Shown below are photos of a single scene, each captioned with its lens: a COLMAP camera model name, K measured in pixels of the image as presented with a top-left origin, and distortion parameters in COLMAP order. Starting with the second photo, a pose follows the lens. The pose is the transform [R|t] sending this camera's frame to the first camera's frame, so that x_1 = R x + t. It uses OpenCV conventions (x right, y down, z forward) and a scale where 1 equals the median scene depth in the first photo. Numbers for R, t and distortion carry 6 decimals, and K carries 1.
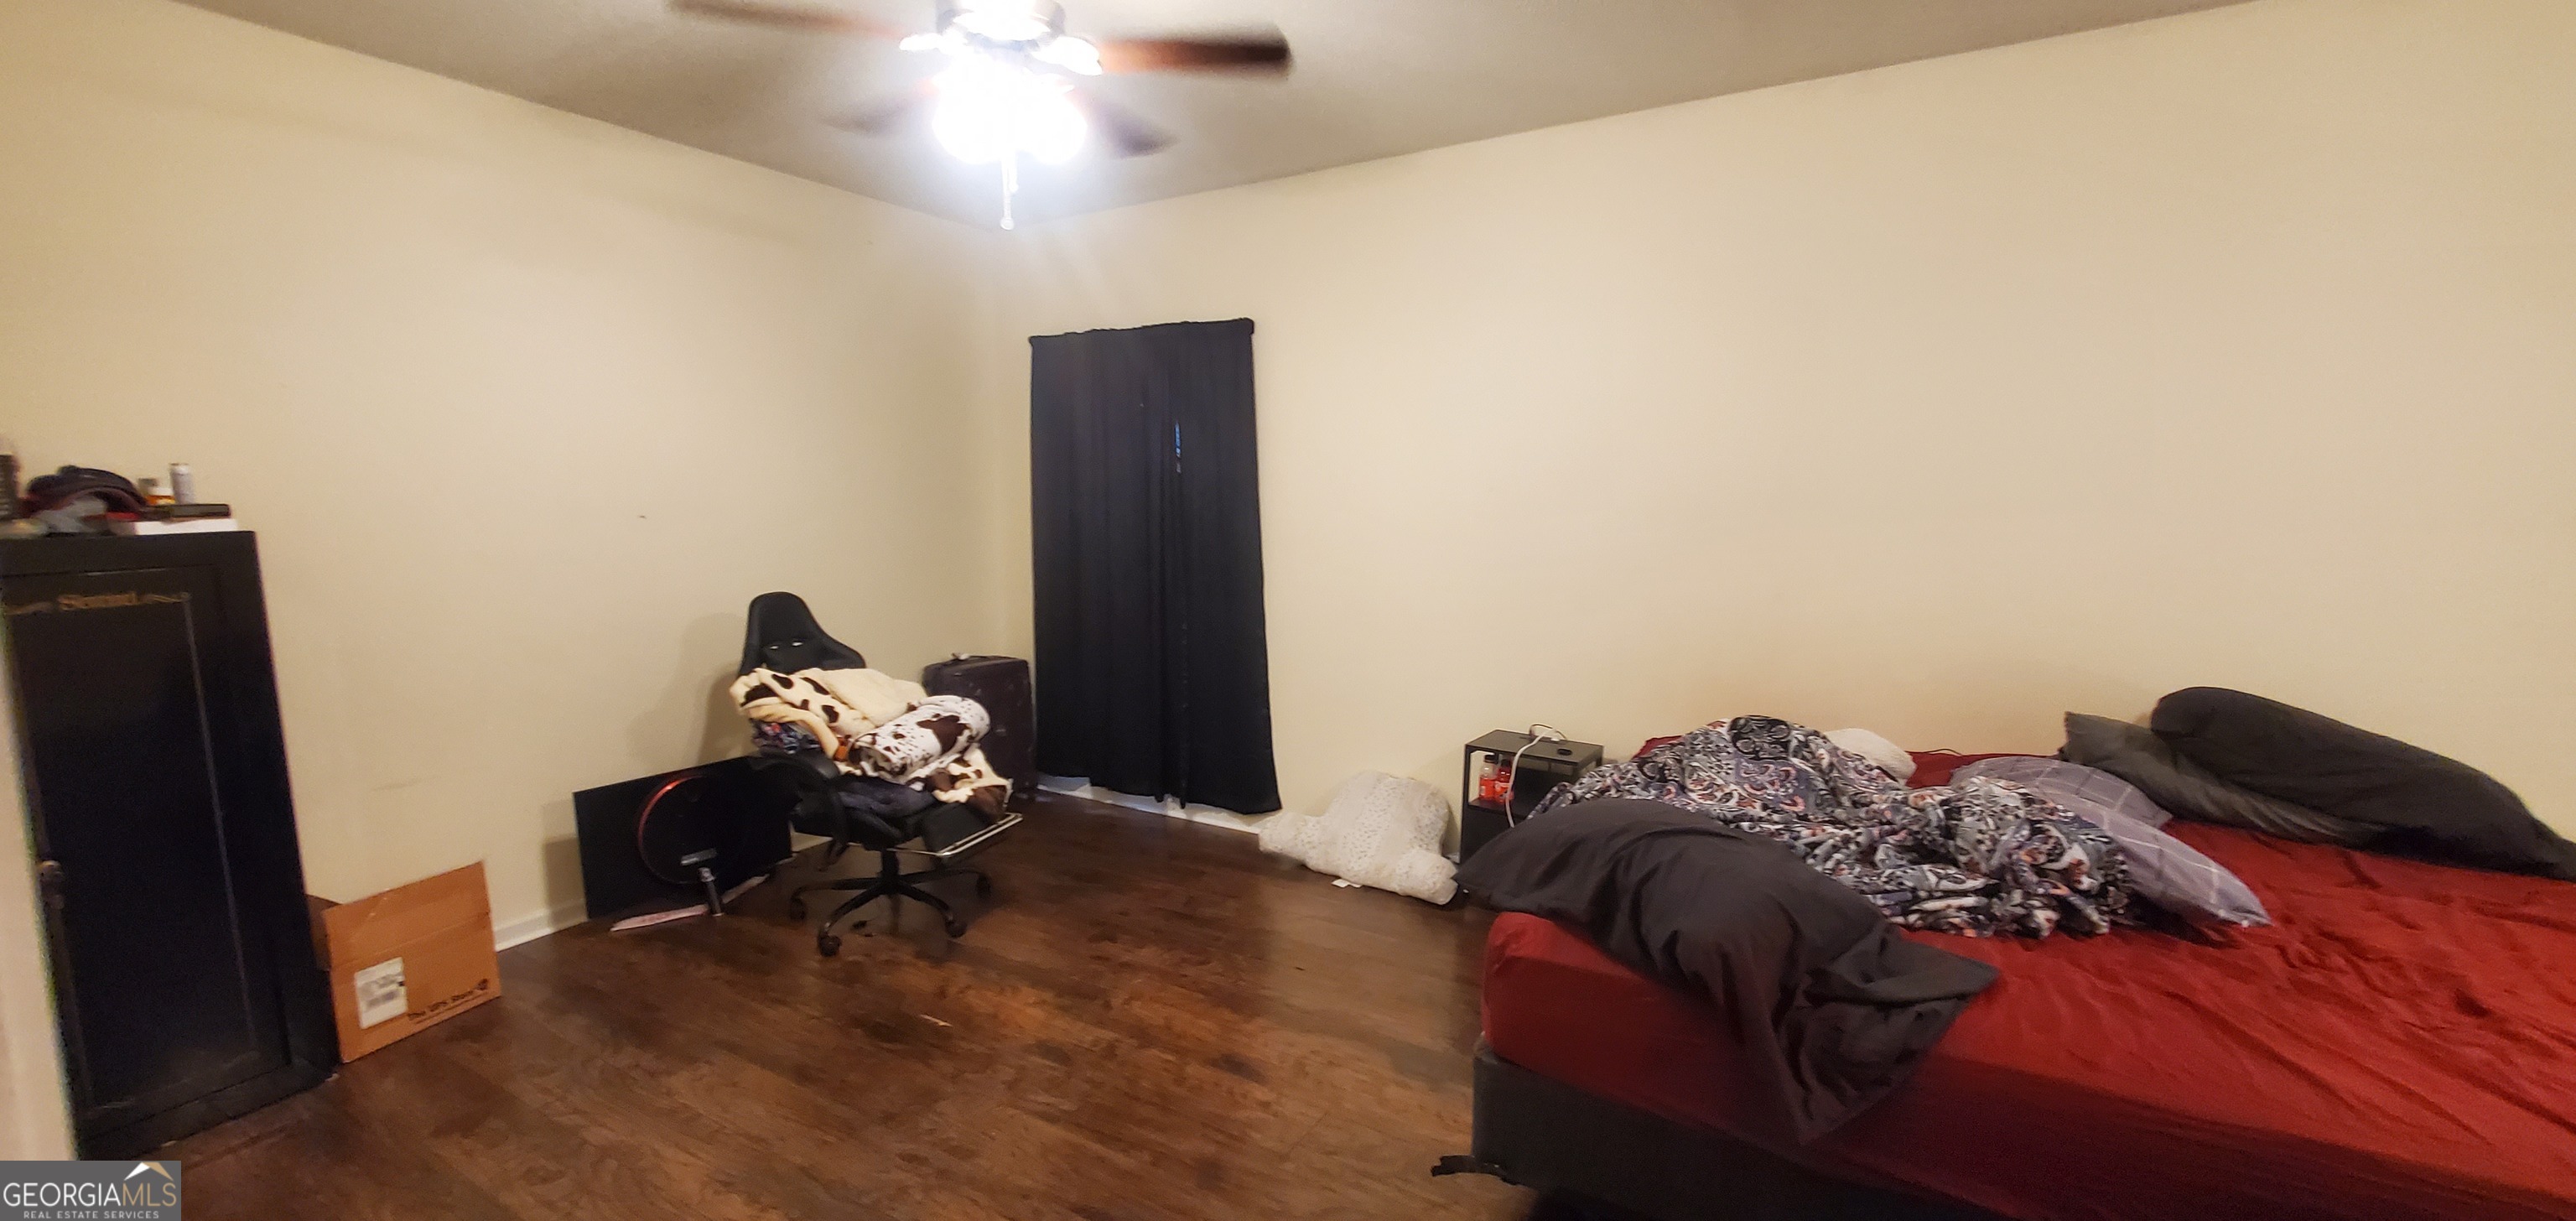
lens RADIAL K [[1016.9, 0, 1288.0], [0, 1016.9, 610.5], [0, 0, 1]] dist [-0.000857, -0.000594]
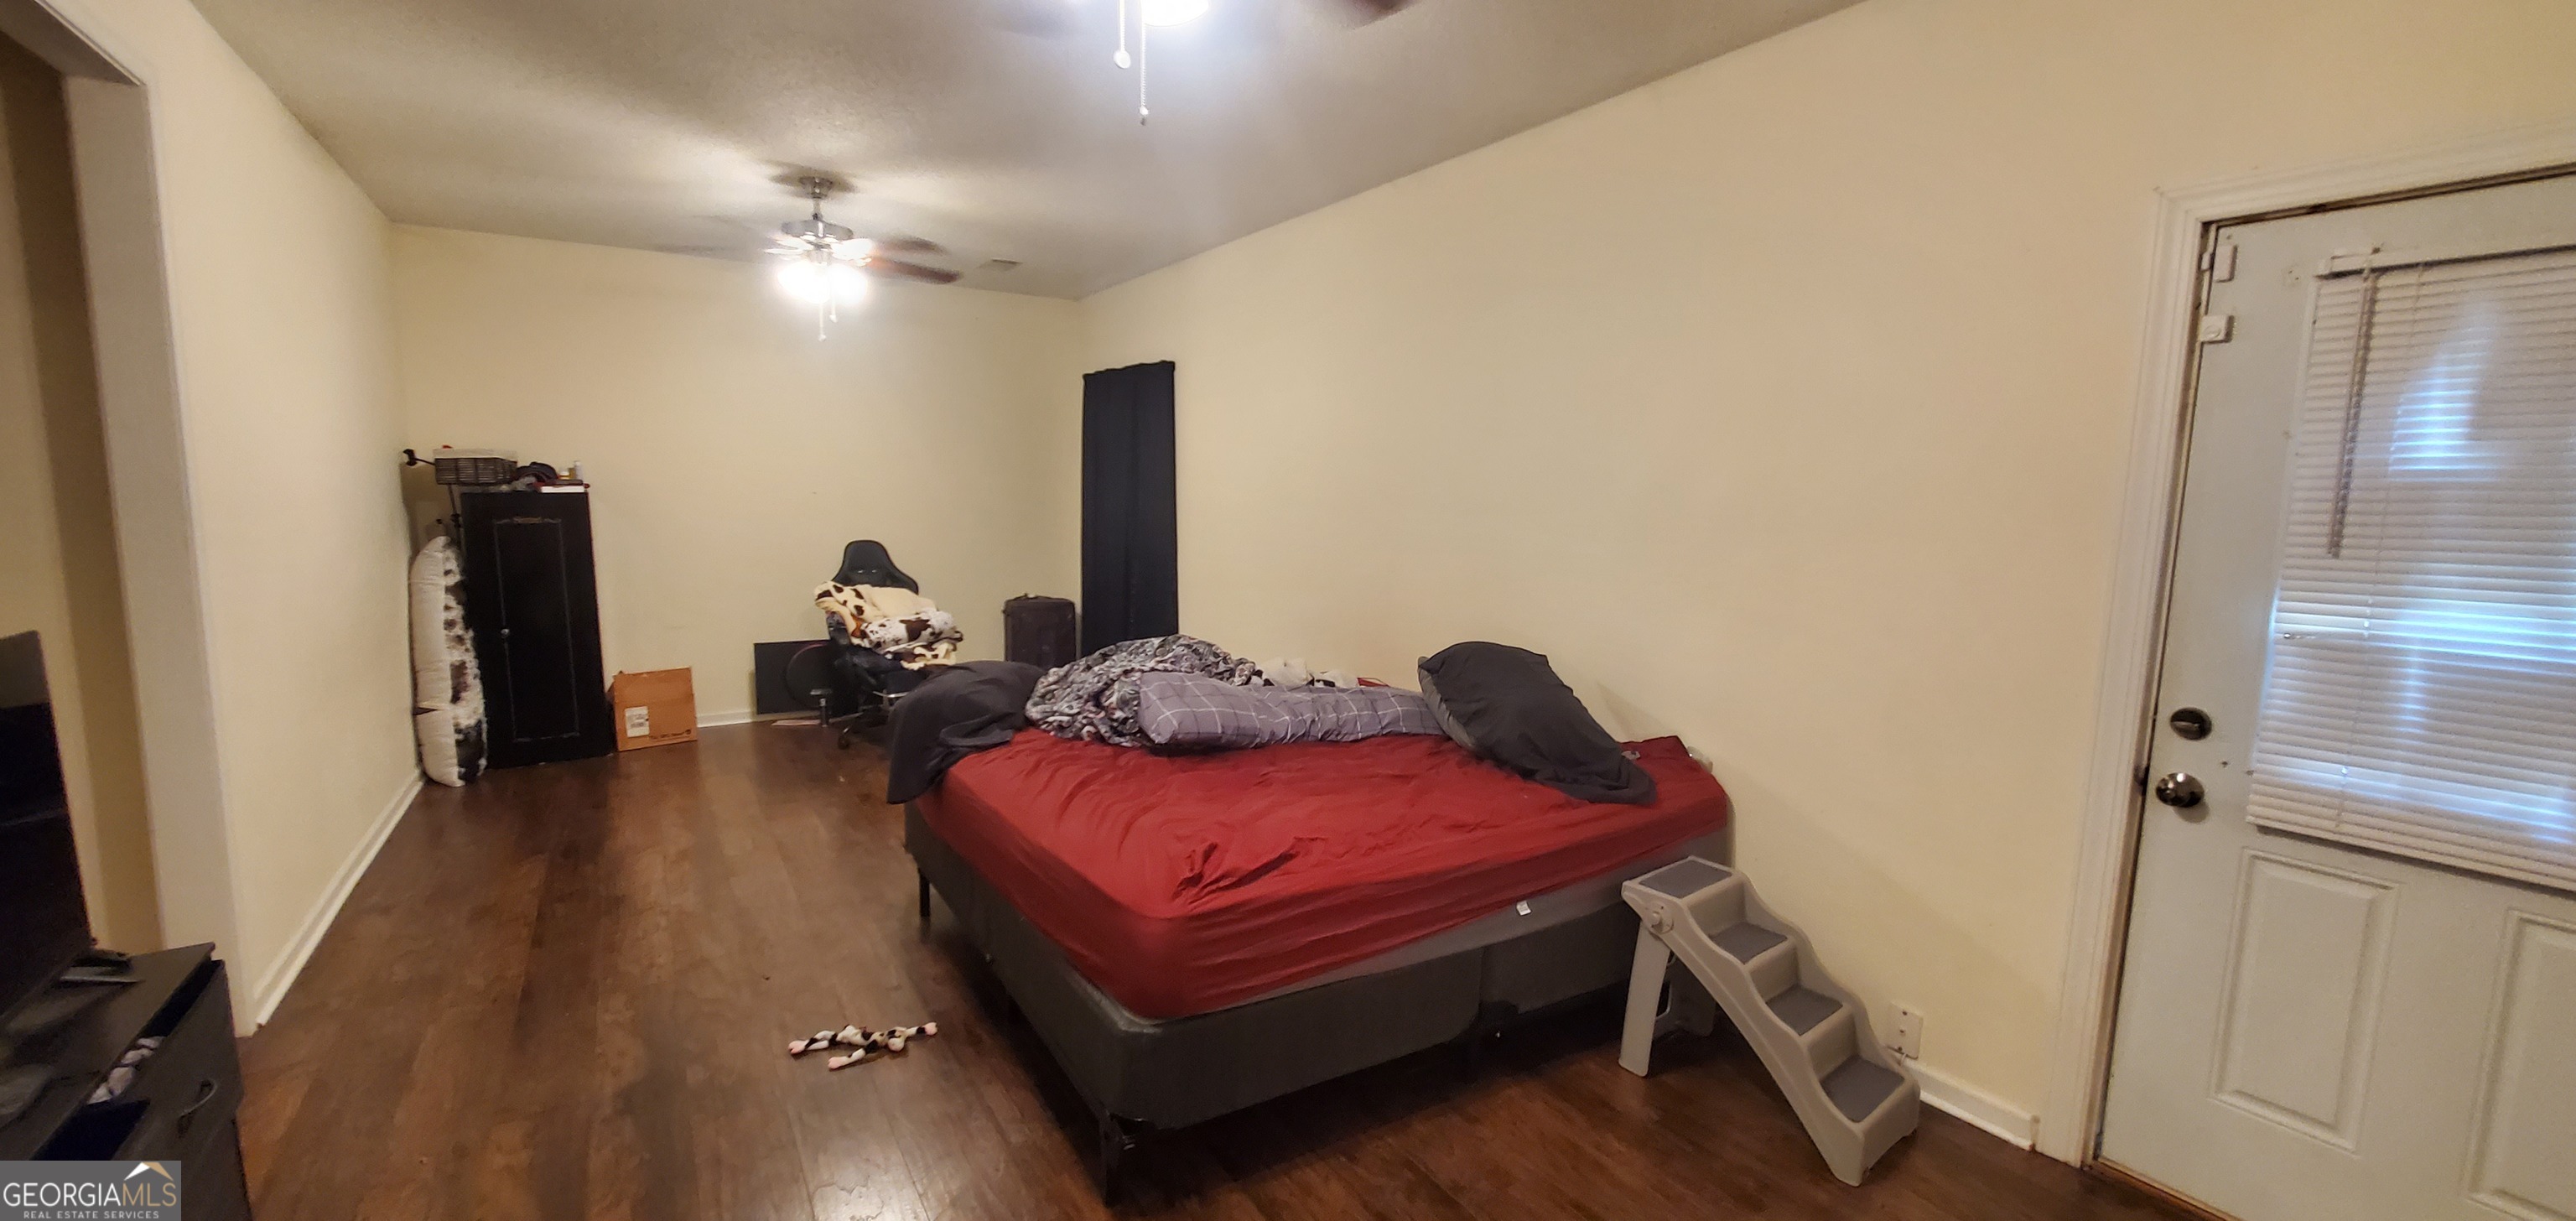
lens RADIAL K [[1016.9, 0, 1288.0], [0, 1016.9, 610.5], [0, 0, 1]] dist [-0.000857, -0.000594]
pose [[0.897730, 0.072157, -0.434597, 0.948188], [-0.071046, 0.997295, 0.018825, 0.019488], [0.434780, 0.013977, 0.900428, -0.222375]]
